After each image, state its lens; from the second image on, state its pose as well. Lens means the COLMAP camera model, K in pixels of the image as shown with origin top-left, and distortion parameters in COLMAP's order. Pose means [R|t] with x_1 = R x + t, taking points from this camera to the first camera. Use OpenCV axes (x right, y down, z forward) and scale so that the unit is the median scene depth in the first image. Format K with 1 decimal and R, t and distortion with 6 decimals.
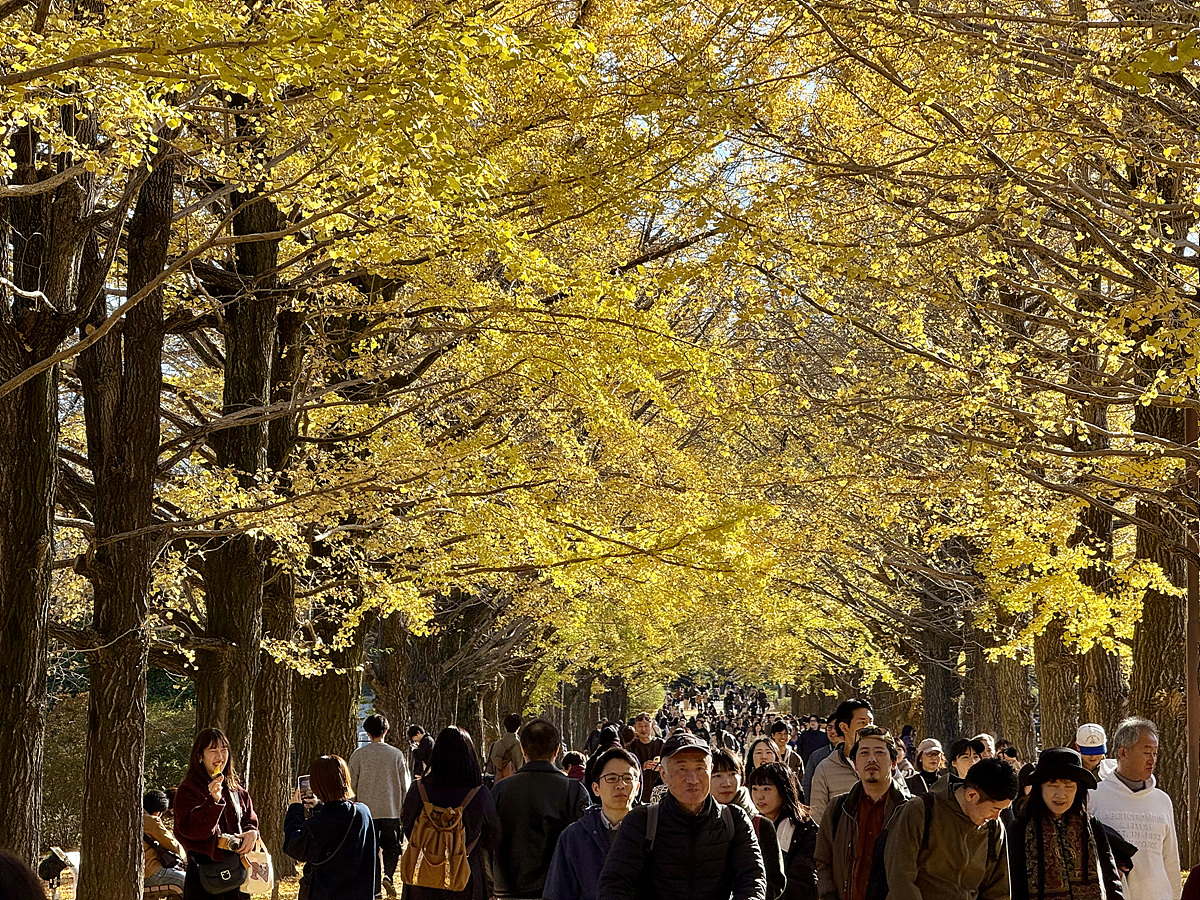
lens RADIAL K [[4232.3, 0, 584.6], [0, 4232.3, 457.6], [0, 0, 1]] dist [0.279312, 0.000000]
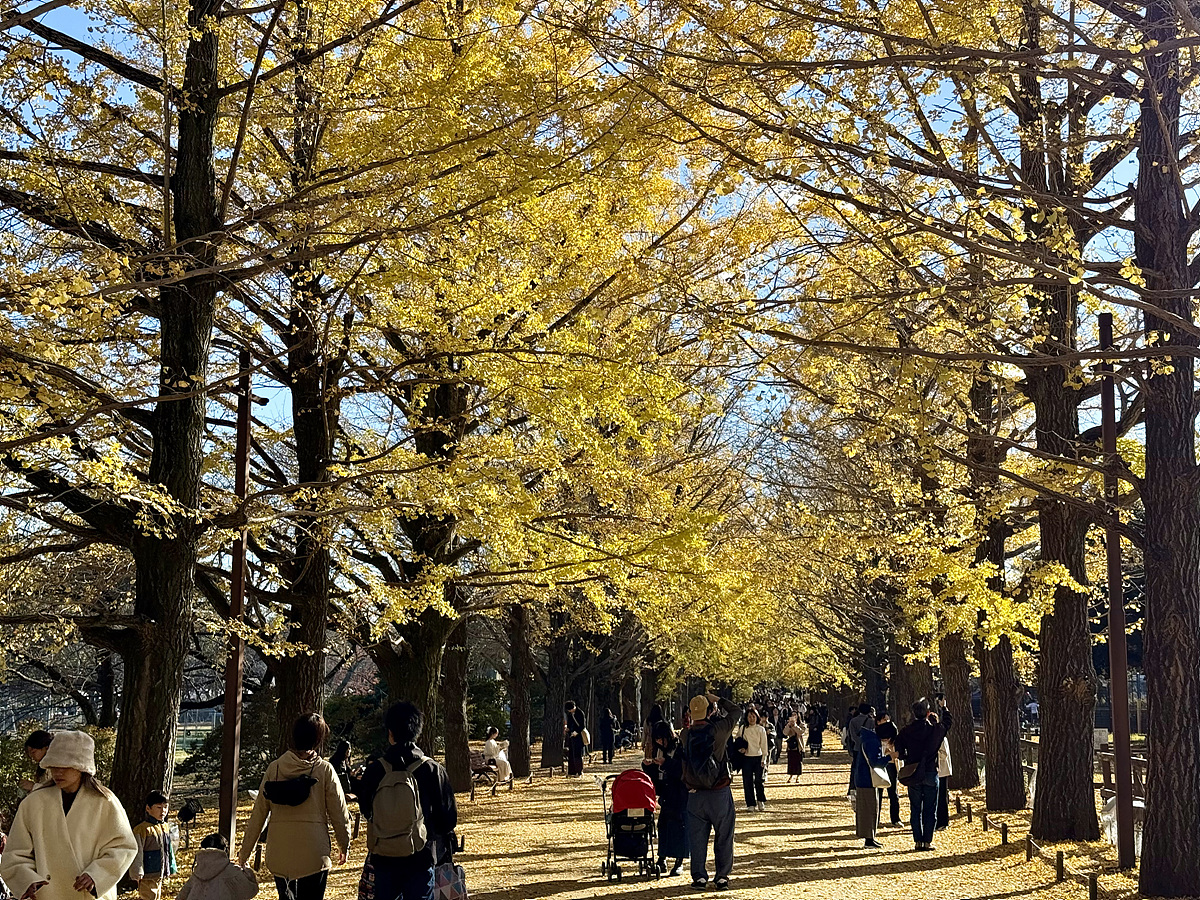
lens RADIAL K [[1677.8, 0, 599.8], [0, 1677.8, 459.2], [0, 0, 1]] dist [0.135296, 0.000000]
pose [[0.996963, -0.004145, -0.077769, 0.045512], [-0.002226, 0.996657, -0.081665, 0.033181], [0.077848, 0.081590, 0.993621, 0.527774]]
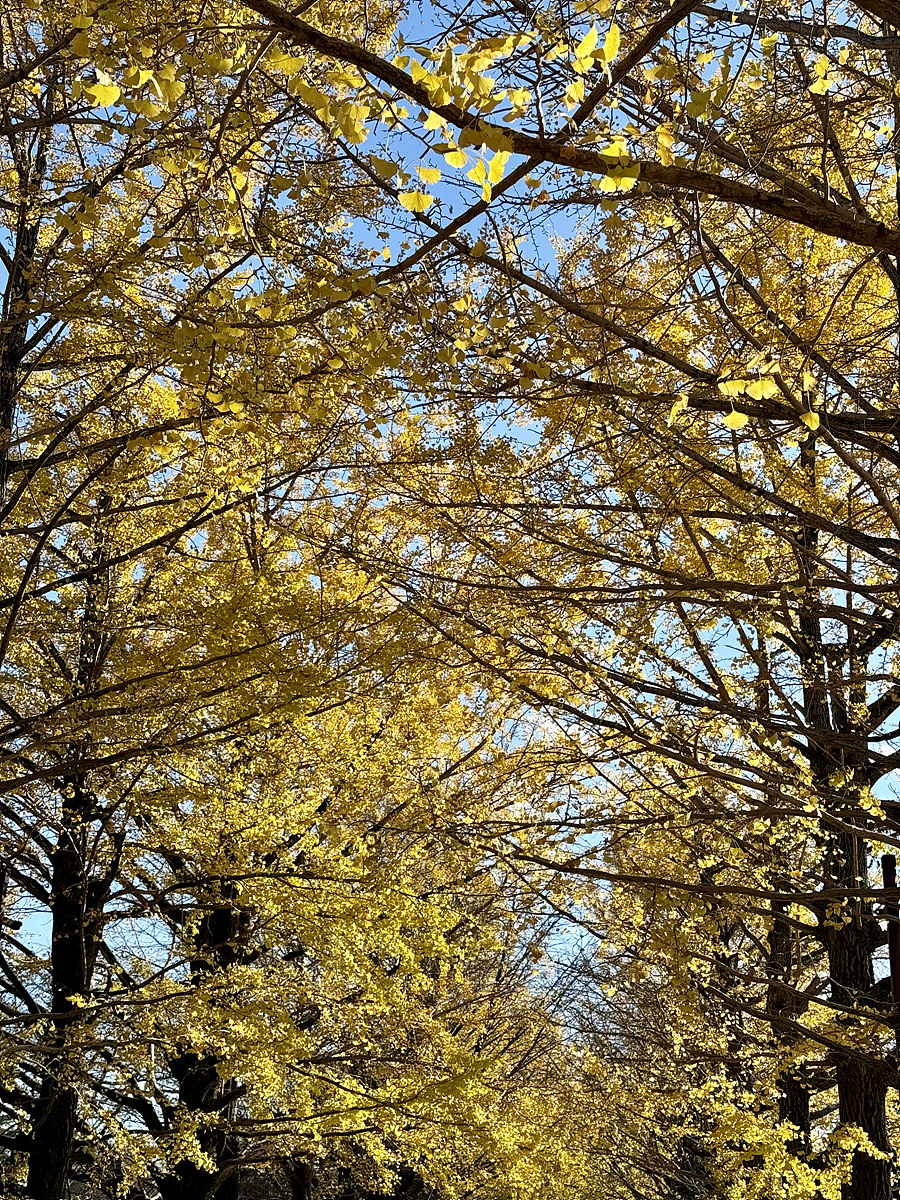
lens RADIAL K [[1677.8, 0, 455.2], [0, 1677.8, 604.6], [0, 0, 1]] dist [0.135296, 0.000000]
pose [[0.998111, 0.007049, -0.061029, 0.057355], [-0.025478, 0.951436, -0.306791, 0.033406], [0.055902, 0.307767, 0.949818, 0.538517]]
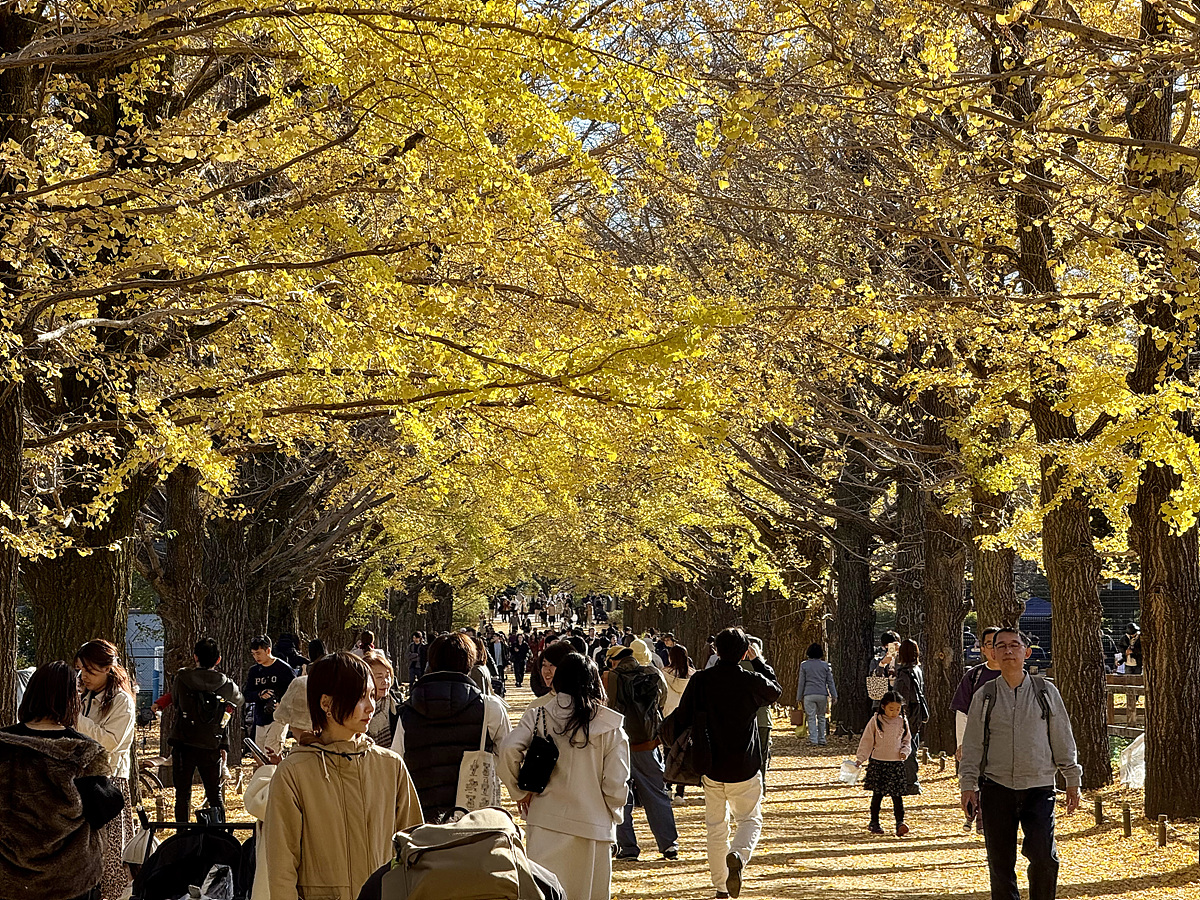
lens RADIAL K [[4232.3, 0, 562.3], [0, 4232.3, 434.6], [0, 0, 1]] dist [0.279312, 0.000000]
pose [[0.999230, 0.004345, 0.038992, -0.009788], [-0.004915, 0.999882, 0.014532, 0.021122], [-0.038924, -0.014713, 0.999134, 0.327584]]
